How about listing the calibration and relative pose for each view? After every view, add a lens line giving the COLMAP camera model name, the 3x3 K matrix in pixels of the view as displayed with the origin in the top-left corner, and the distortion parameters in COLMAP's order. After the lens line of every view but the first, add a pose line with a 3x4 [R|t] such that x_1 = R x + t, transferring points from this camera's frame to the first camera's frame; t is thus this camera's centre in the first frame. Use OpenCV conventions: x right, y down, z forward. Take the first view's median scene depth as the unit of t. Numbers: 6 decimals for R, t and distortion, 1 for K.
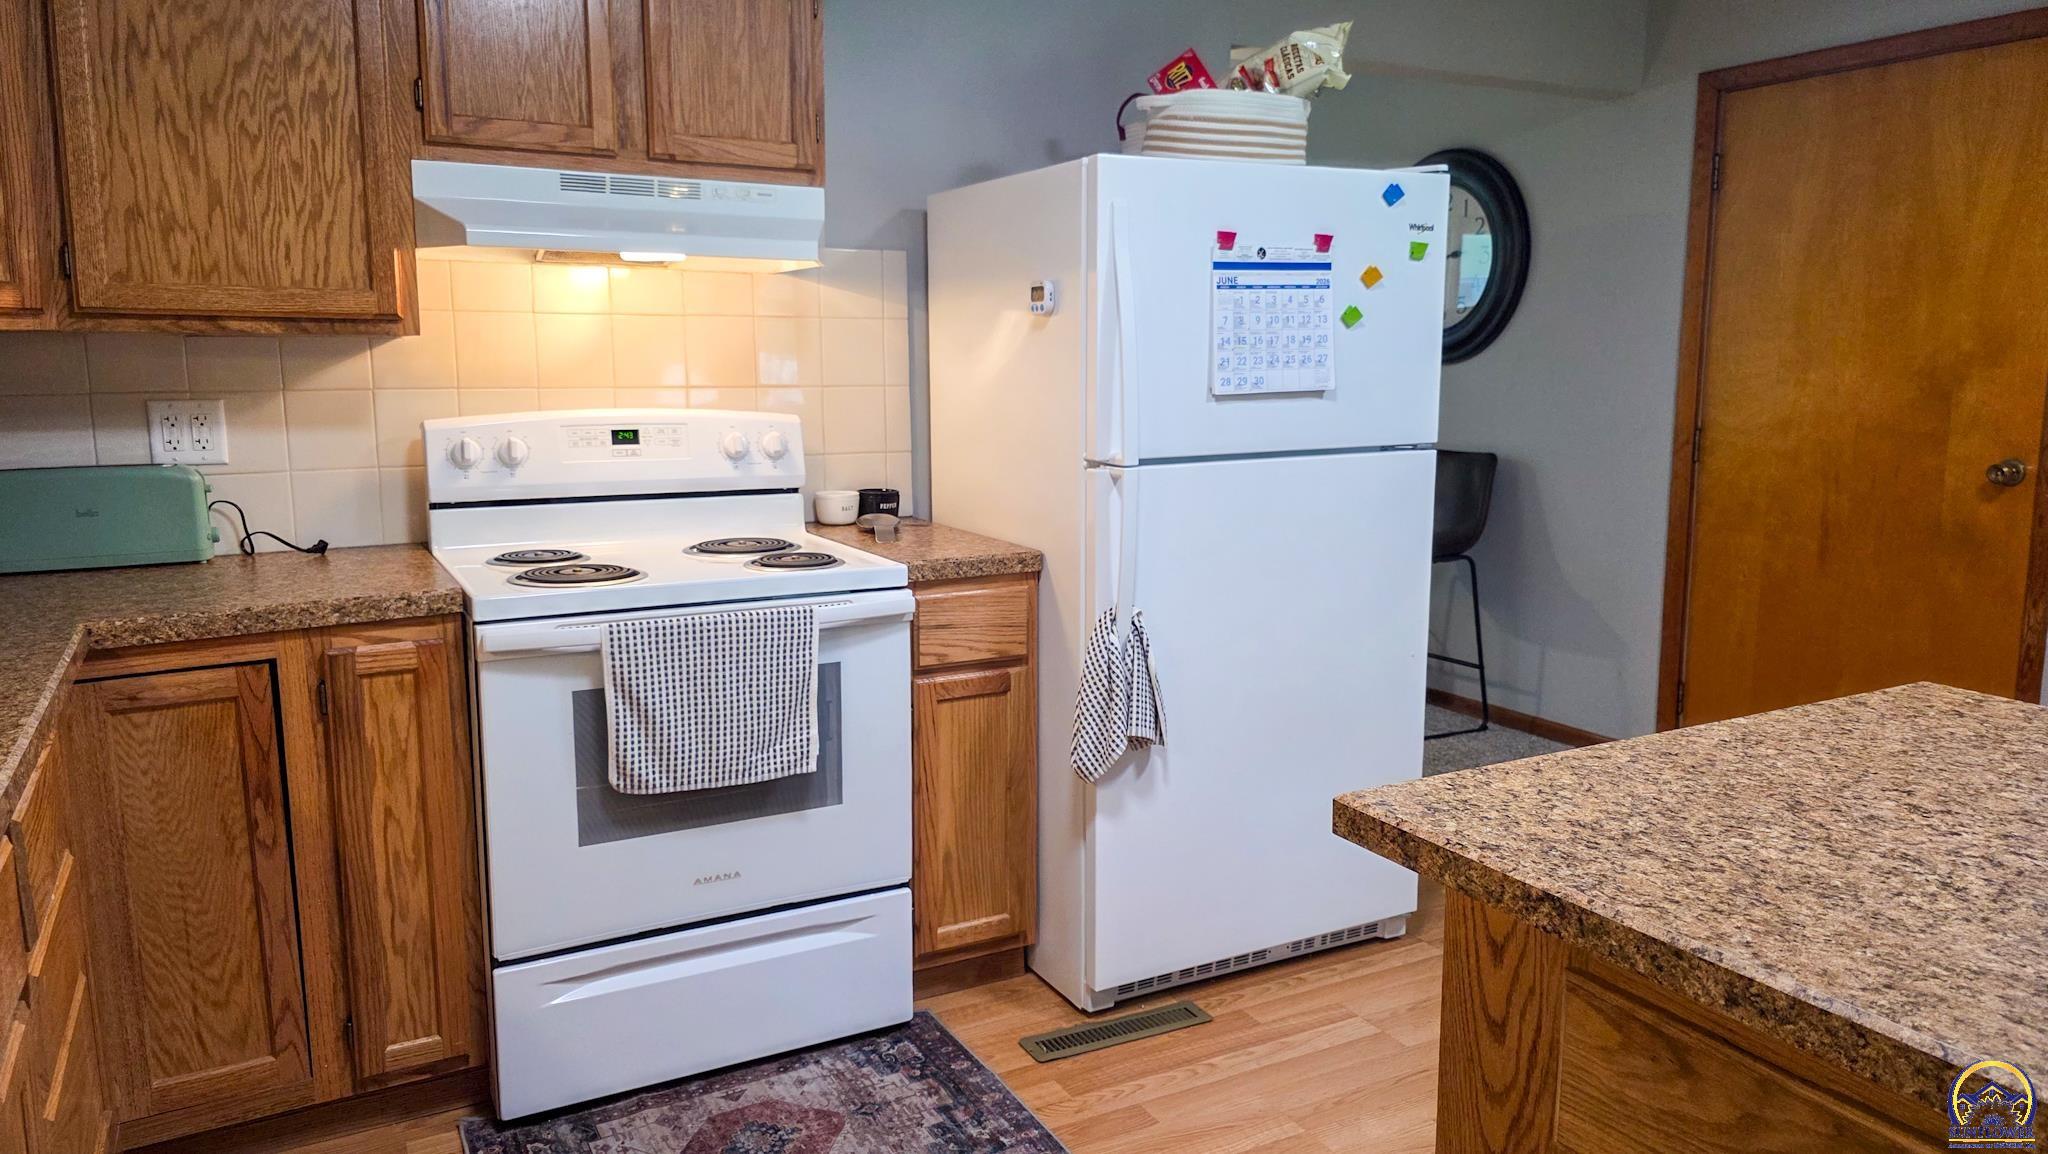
lens RADIAL K [[1385.5, 0, 1010.7], [0, 1385.5, 580.3], [0, 0, 1]] dist [0.051895, -0.041559]
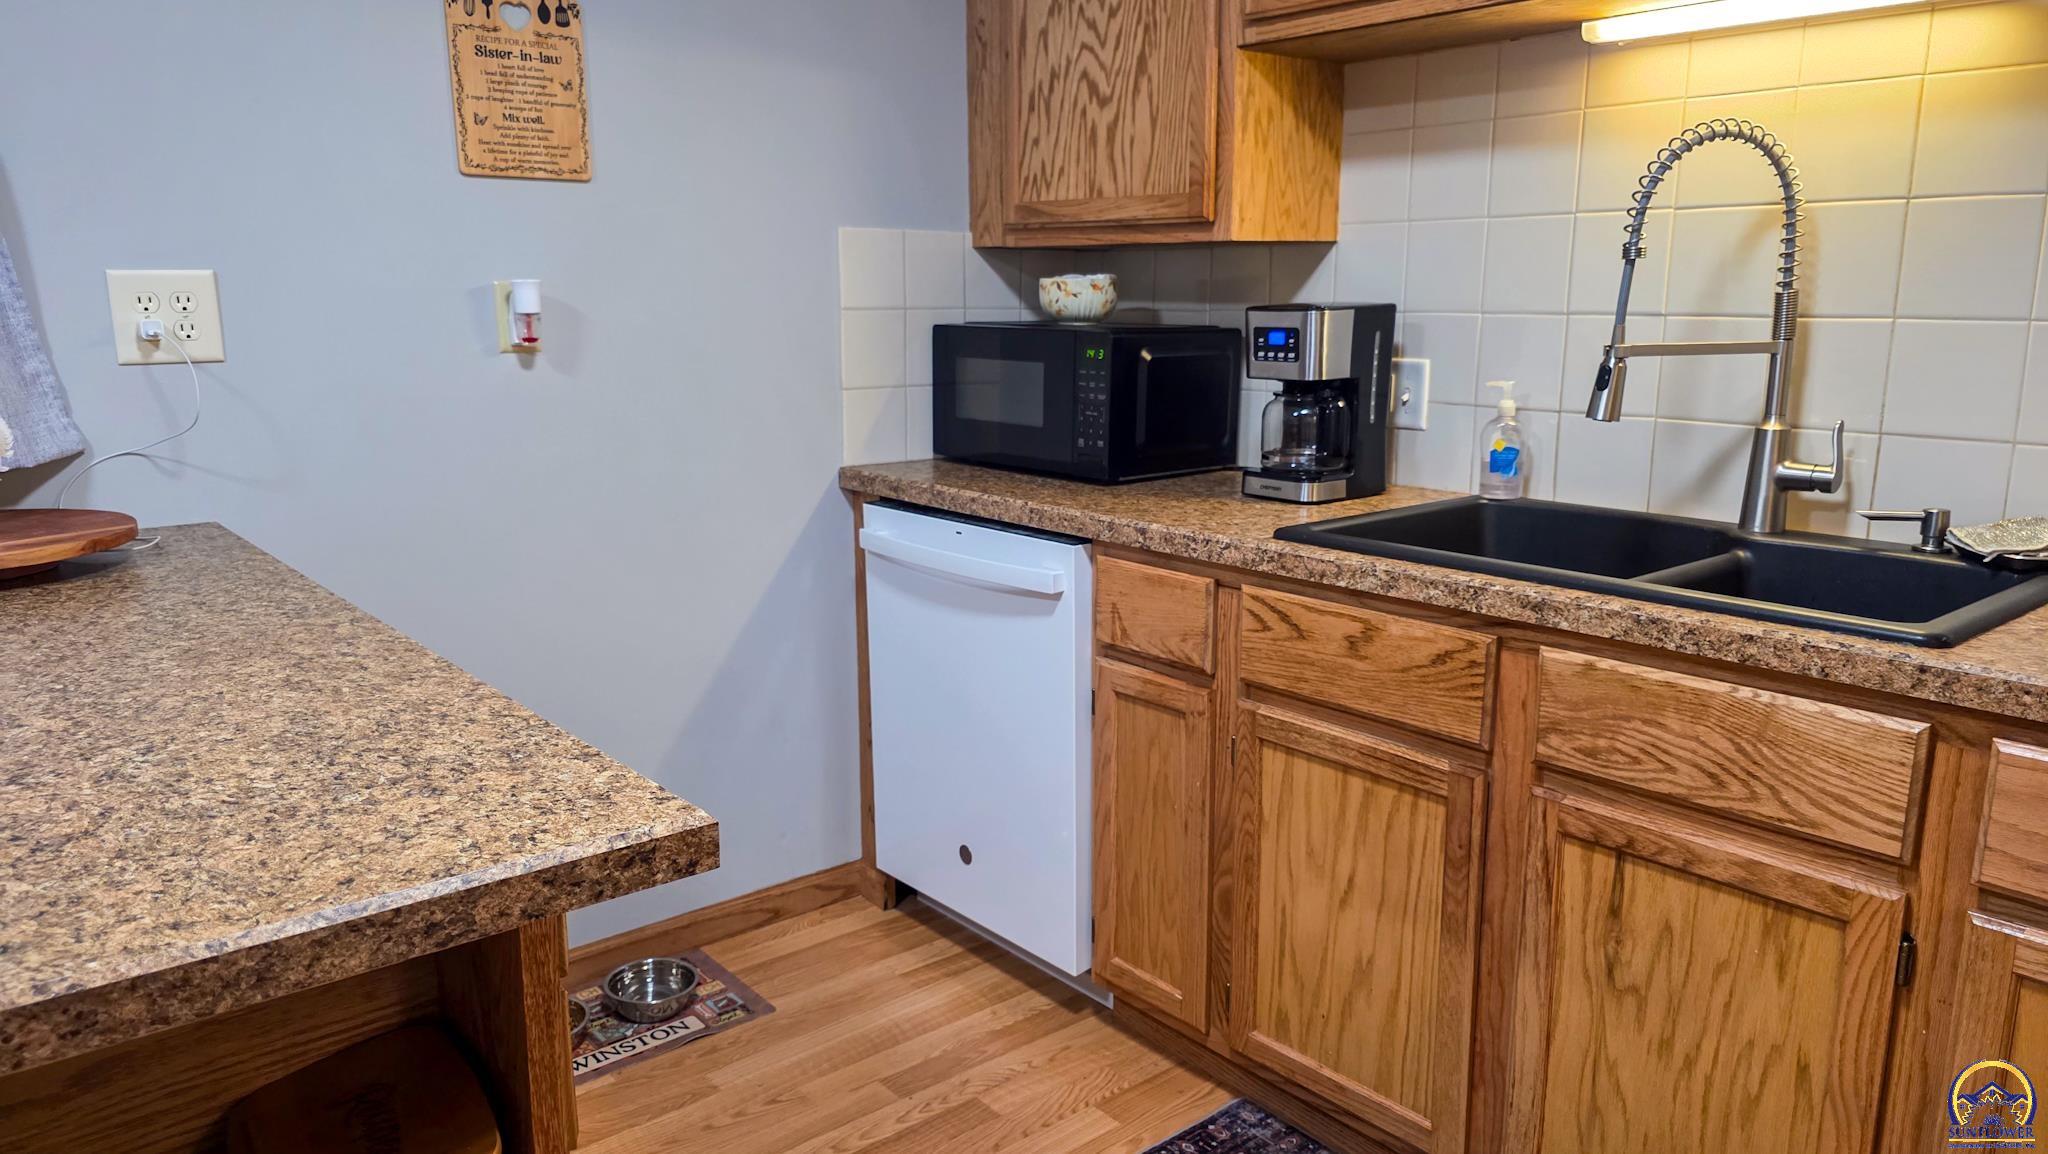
lens RADIAL K [[1385.5, 0, 1026.6], [0, 1385.5, 580.3], [0, 0, 1]] dist [0.051895, -0.041559]
pose [[-0.975944, 0.044566, -0.213417, 0.242727], [-0.036332, 0.931954, 0.360752, -0.244108], [0.214972, 0.359828, -0.907916, 1.778407]]
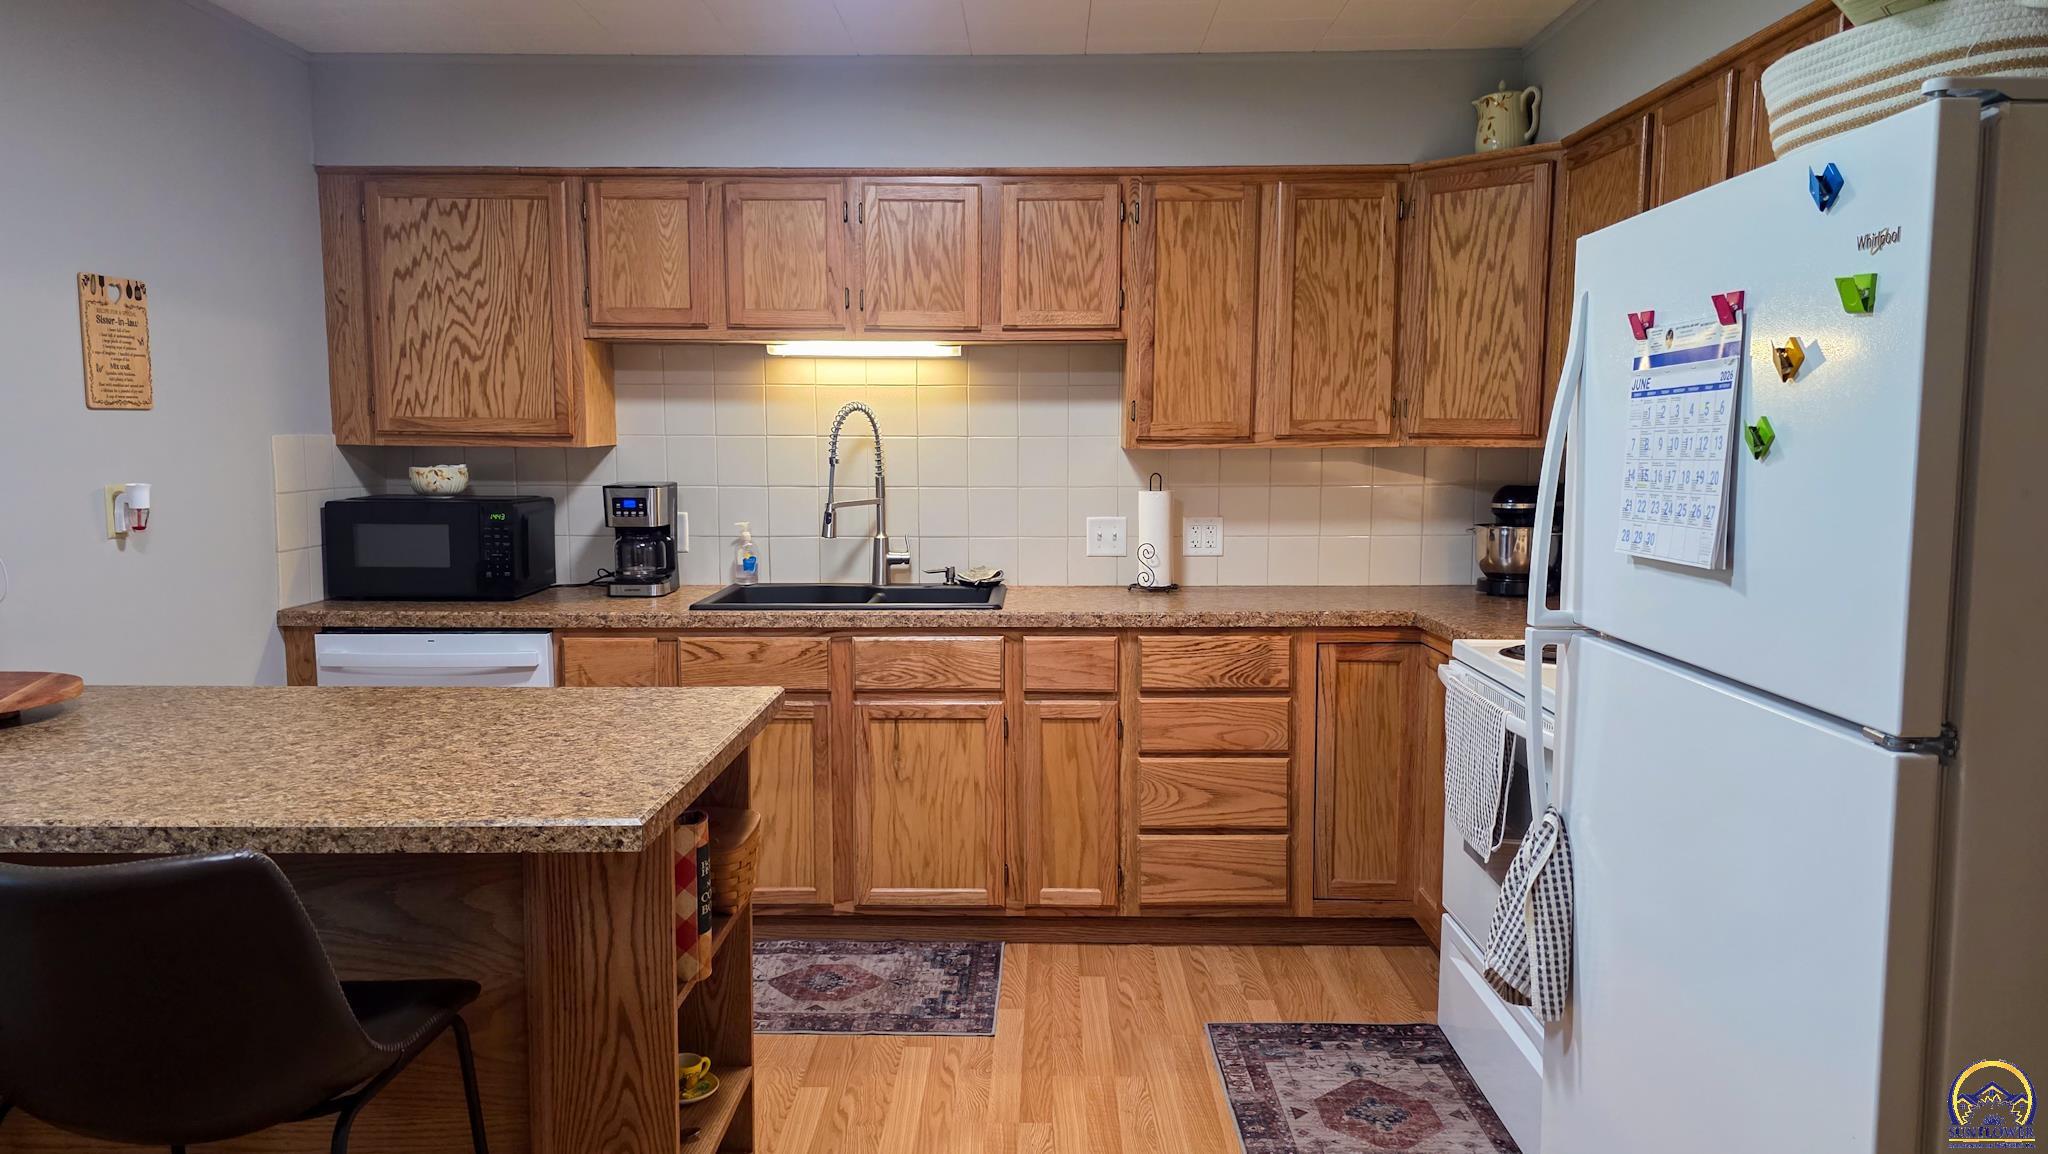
lens RADIAL K [[1385.5, 0, 1036.7], [0, 1385.5, 574.4], [0, 0, 1]] dist [0.051895, -0.041559]
pose [[-0.469101, 0.091567, -0.878385, 1.954297], [-0.147069, 0.972623, 0.179932, -0.453202], [0.870813, 0.213589, -0.442791, 2.346979]]
